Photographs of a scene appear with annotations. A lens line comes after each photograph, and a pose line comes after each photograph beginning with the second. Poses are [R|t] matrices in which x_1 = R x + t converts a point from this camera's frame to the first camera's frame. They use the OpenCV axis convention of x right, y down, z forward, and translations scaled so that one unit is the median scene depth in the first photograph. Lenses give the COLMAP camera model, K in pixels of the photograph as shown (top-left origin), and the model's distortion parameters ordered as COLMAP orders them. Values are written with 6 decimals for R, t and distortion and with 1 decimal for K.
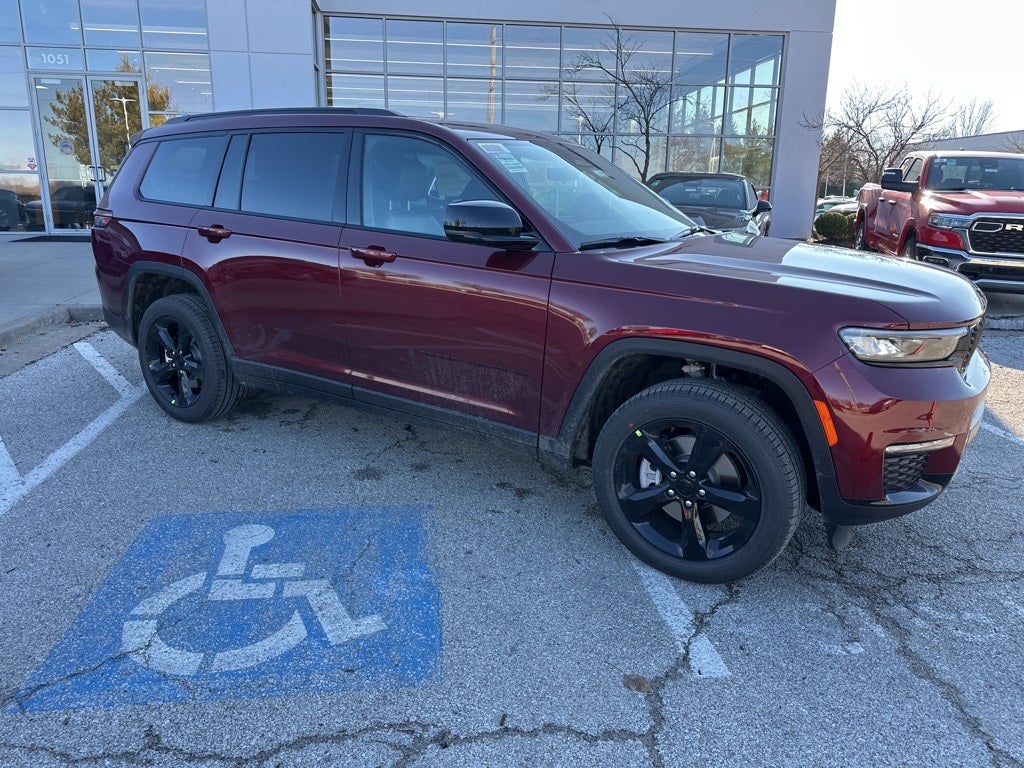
lens RADIAL K [[718.9, 0, 504.7], [0, 718.9, 375.7], [0, 0, 1]] dist [0.040048, -0.047327]
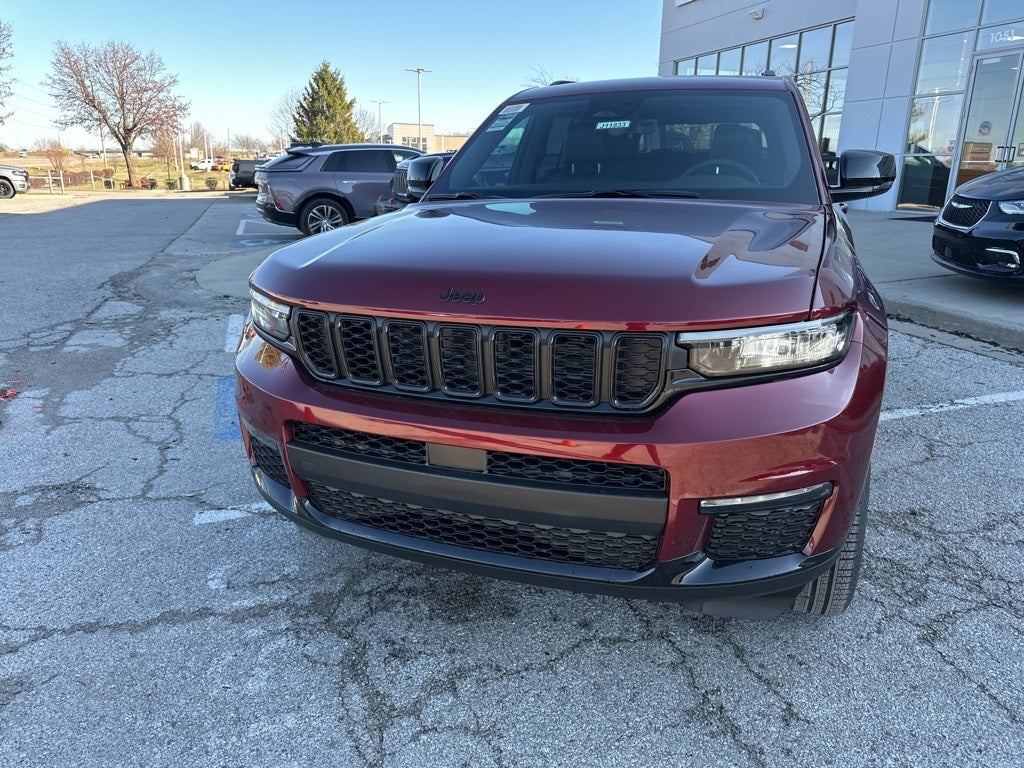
lens RADIAL K [[718.9, 0, 507.9], [0, 718.9, 377.3], [0, 0, 1]] dist [0.040048, -0.047327]
pose [[0.209919, 0.258675, -0.942879, 1.234170], [-0.243542, 0.947804, 0.205805, -0.181555], [0.946901, 0.186428, 0.261960, 0.898872]]
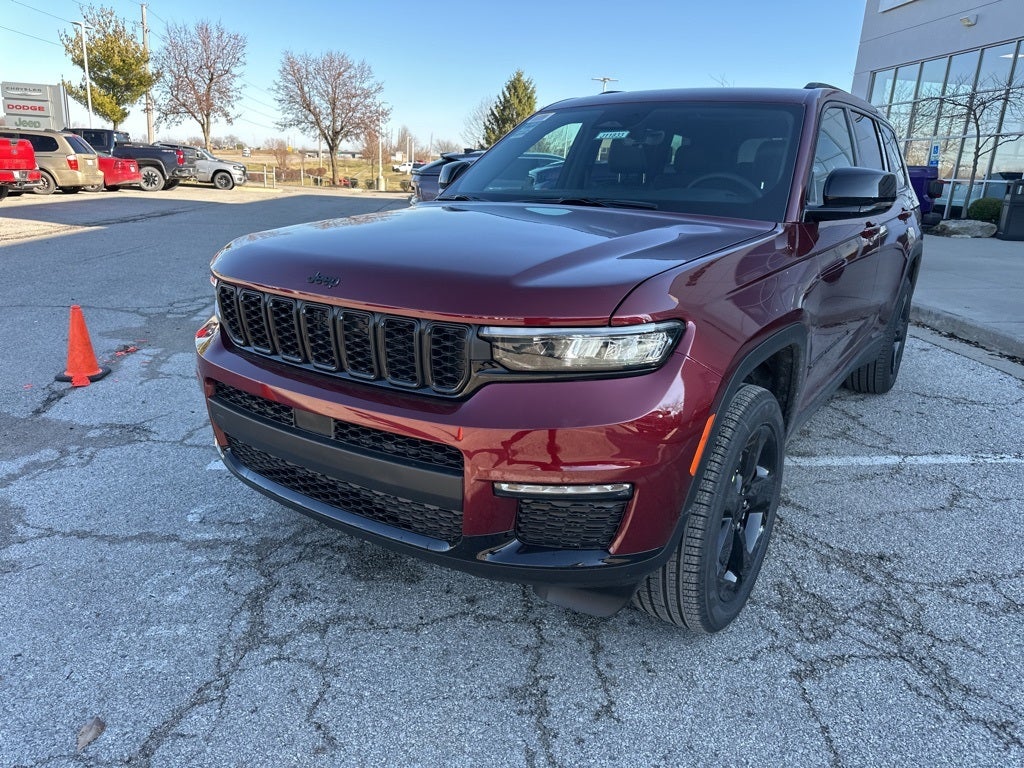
lens RADIAL K [[718.9, 0, 509.2], [0, 718.9, 386.8], [0, 0, 1]] dist [0.040048, -0.047327]
pose [[-0.037925, 0.268284, -0.962593, 1.318456], [-0.286825, 0.919830, 0.267666, -0.251125], [0.957232, 0.286247, 0.042066, 1.169827]]
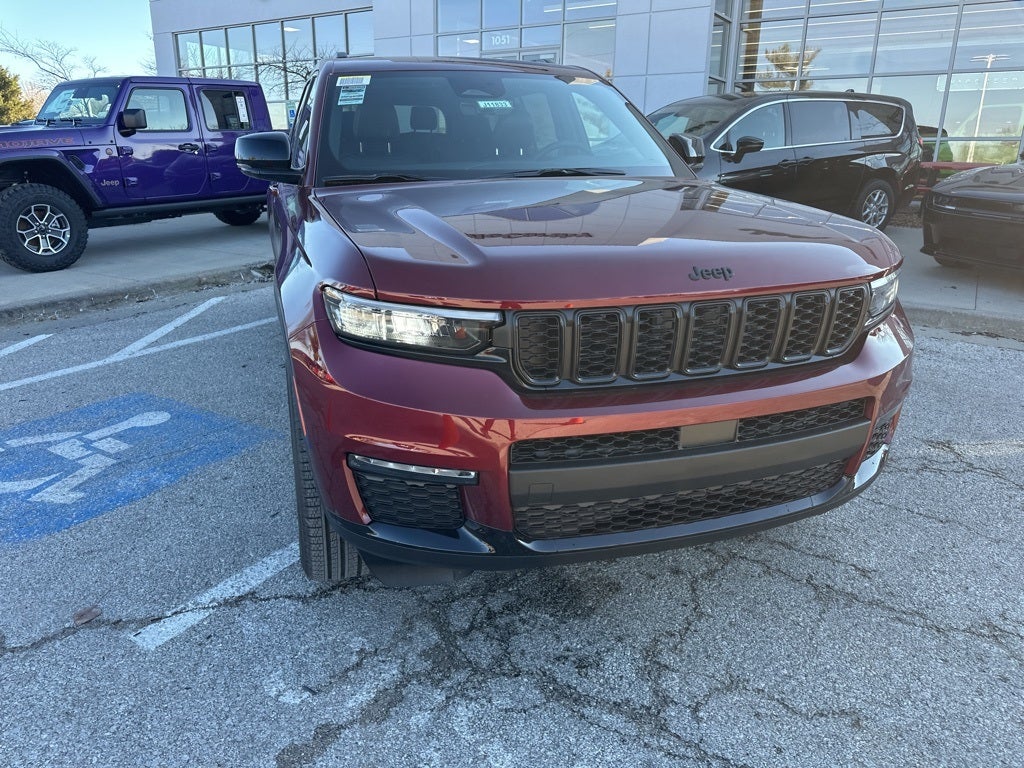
lens RADIAL K [[718.9, 0, 507.3], [0, 718.9, 377.6], [0, 0, 1]] dist [0.040048, -0.047327]
pose [[0.770164, 0.179234, -0.612146, 0.907351], [-0.152675, 0.983611, 0.095912, -0.061507], [0.619305, 0.019592, 0.784906, 0.439226]]
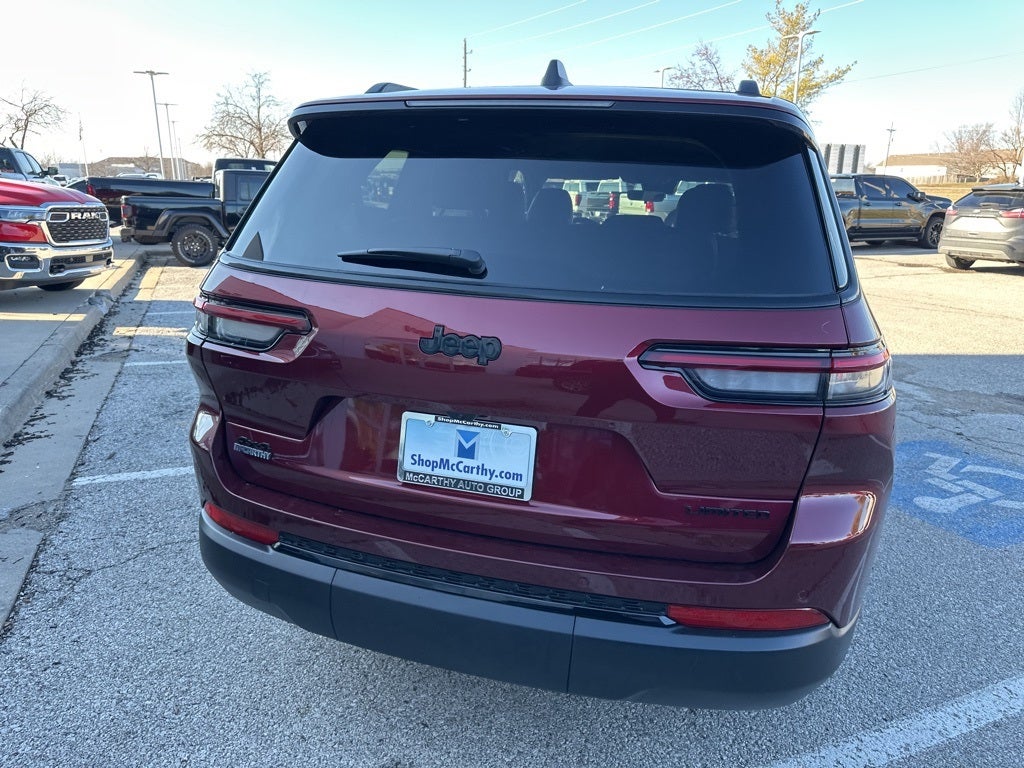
lens RADIAL K [[718.9, 0, 509.3], [0, 718.9, 388.7], [0, 0, 1]] dist [0.040048, -0.047327]
pose [[-0.272907, -0.280539, 0.920228, -1.318474], [0.214615, 0.914679, 0.342495, -0.573149], [-0.937796, 0.290964, -0.189414, 1.980565]]
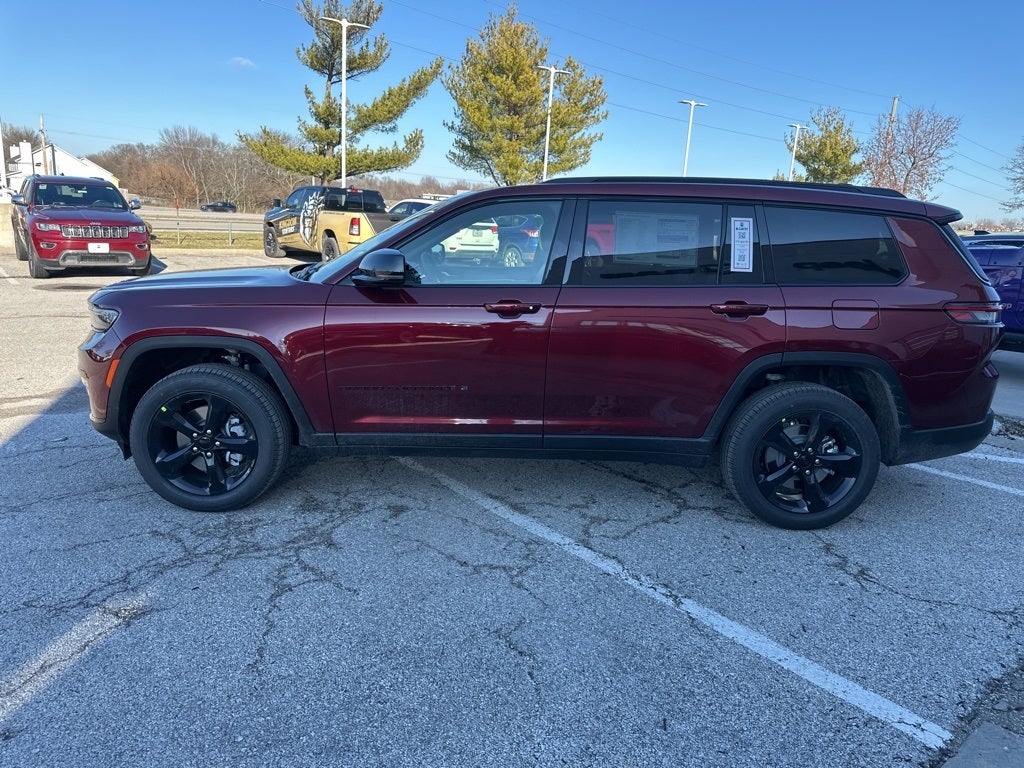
lens RADIAL K [[718.9, 0, 510.7], [0, 718.9, 377.0], [0, 0, 1]] dist [0.040048, -0.047327]
pose [[-0.840191, 0.060453, -0.538910, 0.823276], [-0.194232, 0.894290, 0.403136, -0.730861], [0.506313, 0.443385, -0.739633, 2.673652]]
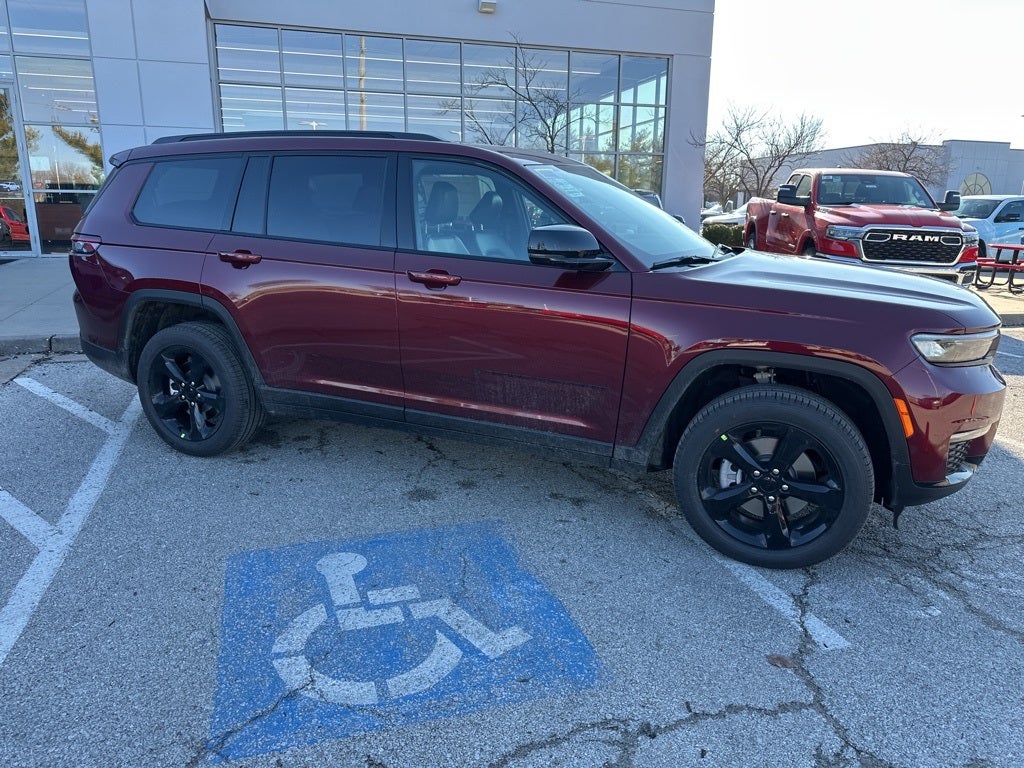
lens RADIAL K [[718.9, 0, 505.3], [0, 718.9, 389.6], [0, 0, 1]] dist [0.040048, -0.047327]
pose [[0.983696, -0.049829, 0.172796, -0.311099], [0.049456, 0.998755, 0.006464, -0.014985], [-0.172903, 0.002187, 0.984936, -0.017188]]
